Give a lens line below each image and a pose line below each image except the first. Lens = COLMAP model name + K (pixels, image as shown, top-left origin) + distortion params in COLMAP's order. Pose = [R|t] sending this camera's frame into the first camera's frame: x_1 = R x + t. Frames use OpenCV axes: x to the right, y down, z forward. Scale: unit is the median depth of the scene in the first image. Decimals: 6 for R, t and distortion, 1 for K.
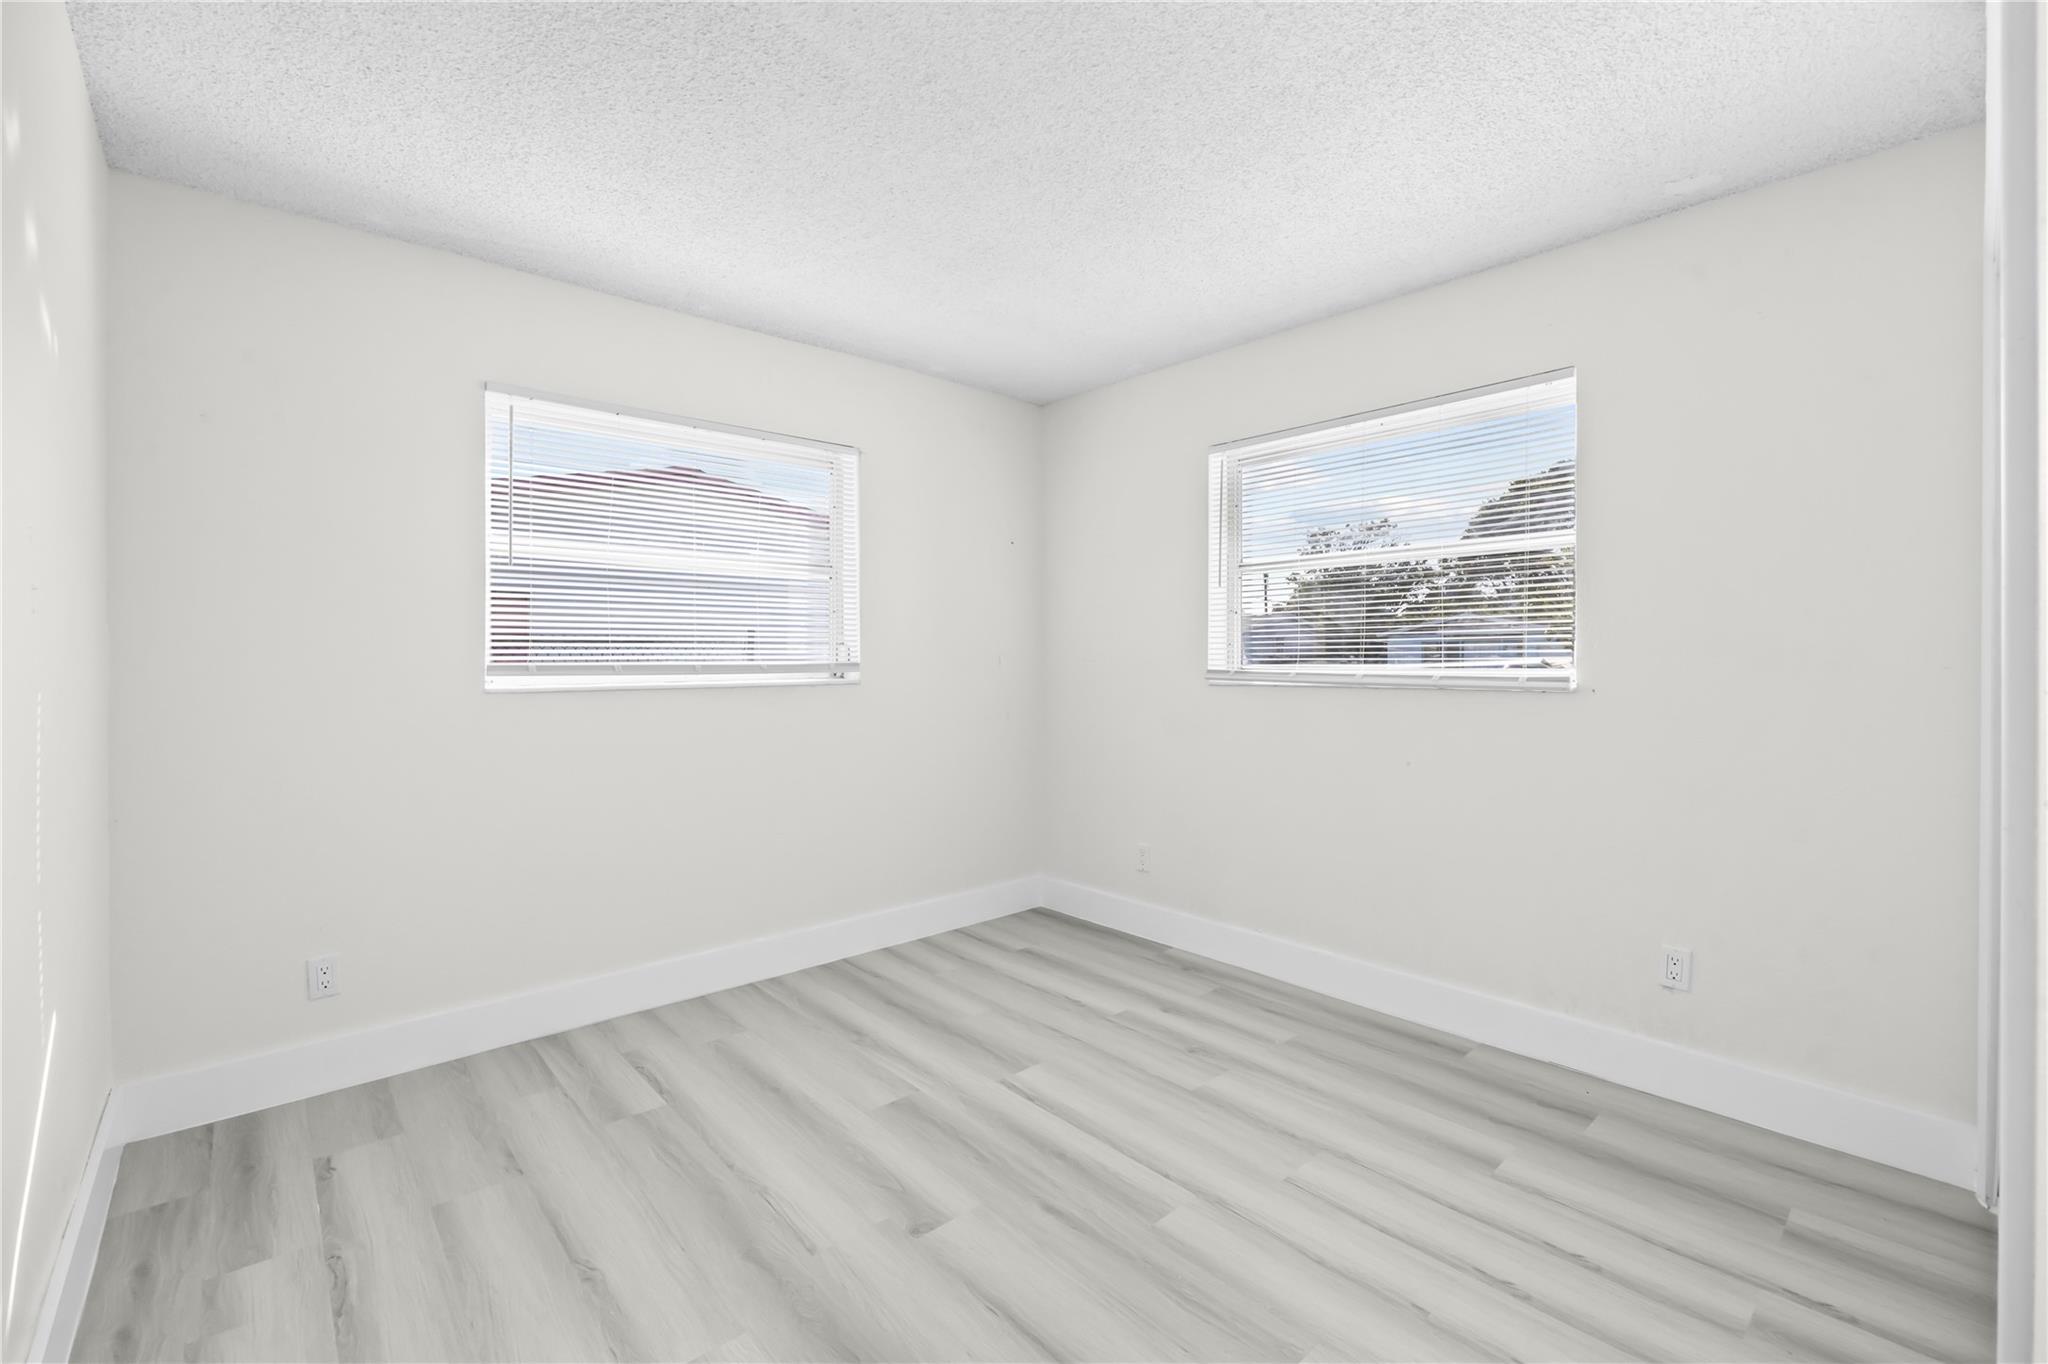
lens RADIAL K [[875.1, 0, 1024.6], [0, 875.1, 678.9], [0, 0, 1]] dist [0.009196, -0.000158]
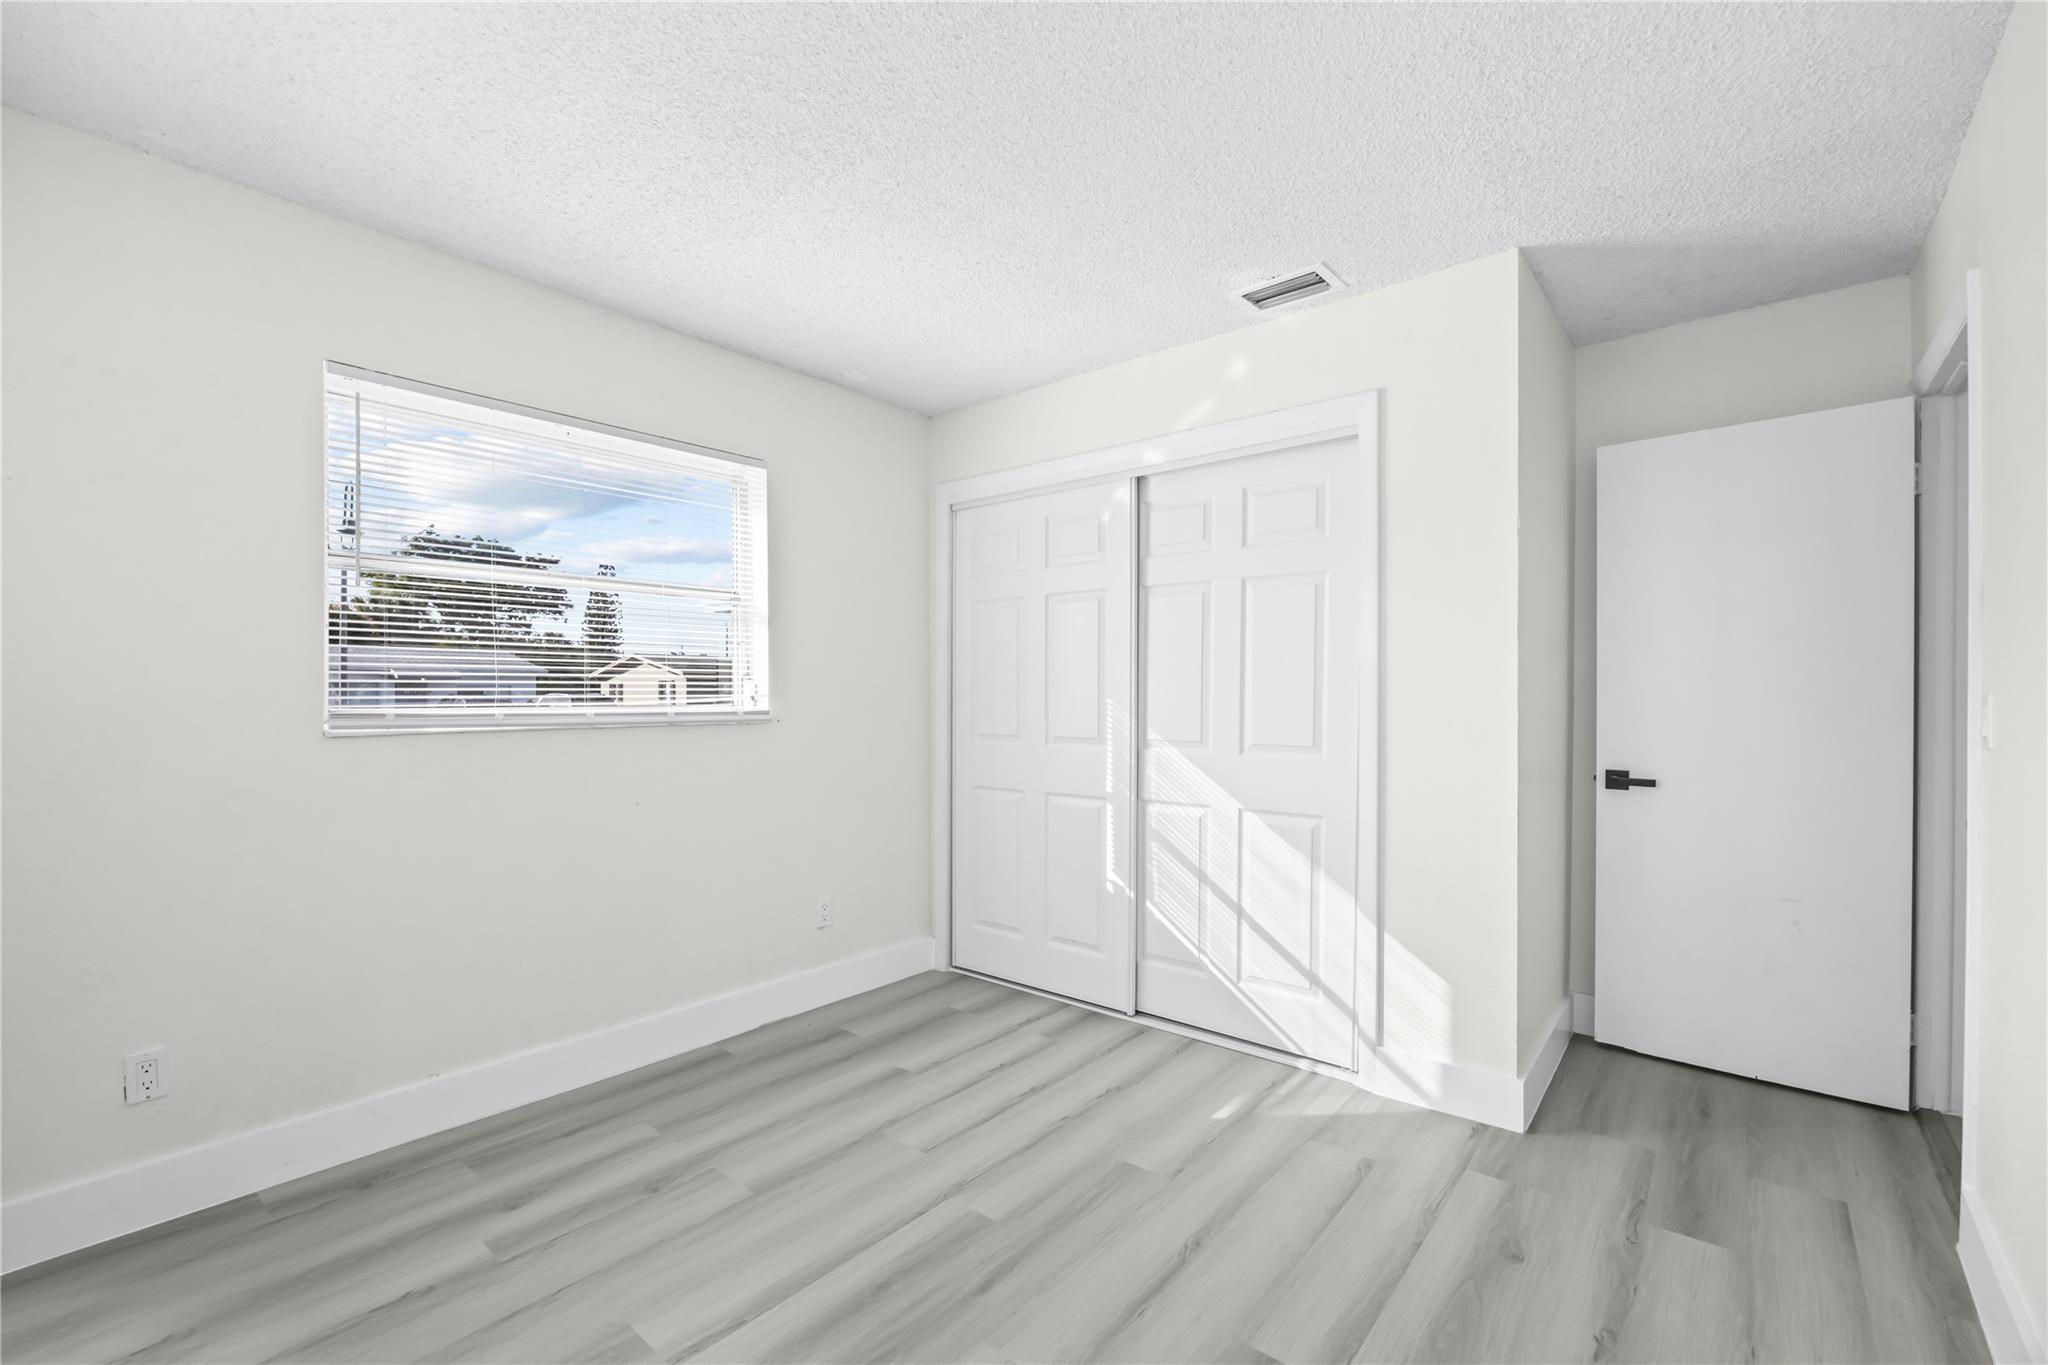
lens RADIAL K [[875.1, 0, 1027.4], [0, 875.1, 697.7], [0, 0, 1]] dist [0.009196, -0.000158]
pose [[-0.150583, 0.004844, 0.988585, -0.737911], [0.016066, 0.999868, -0.002452, -0.014894], [-0.988467, 0.015513, -0.150641, 0.888187]]
